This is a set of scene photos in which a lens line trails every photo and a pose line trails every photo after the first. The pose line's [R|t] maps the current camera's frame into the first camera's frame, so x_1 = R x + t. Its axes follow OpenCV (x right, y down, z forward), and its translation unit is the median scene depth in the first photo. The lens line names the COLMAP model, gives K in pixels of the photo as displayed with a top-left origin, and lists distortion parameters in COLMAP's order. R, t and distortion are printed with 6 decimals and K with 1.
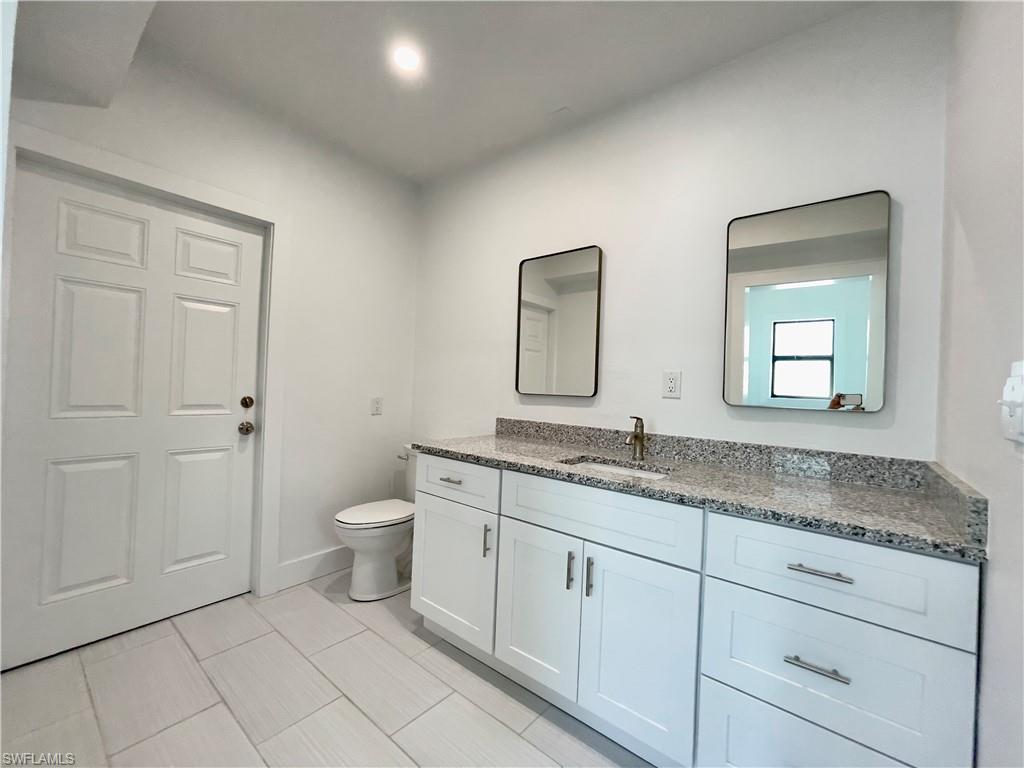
lens RADIAL K [[413.9, 0, 515.4], [0, 413.9, 385.8], [0, 0, 1]] dist [-0.002854, 0.001314]
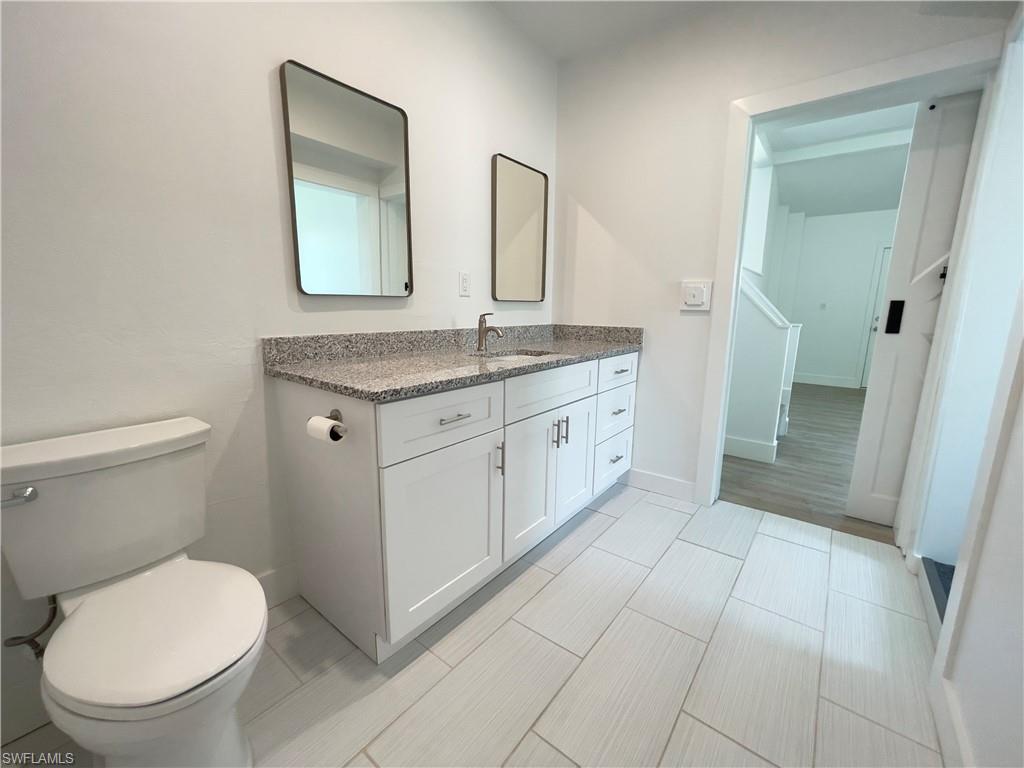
lens RADIAL K [[413.9, 0, 515.9], [0, 413.9, 377.9], [0, 0, 1]] dist [-0.002854, 0.001314]
pose [[-0.005364, -0.213833, 0.976856, -0.746748], [-0.016801, 0.976751, 0.213718, 0.002074], [-0.999844, -0.015266, -0.008832, 0.789756]]
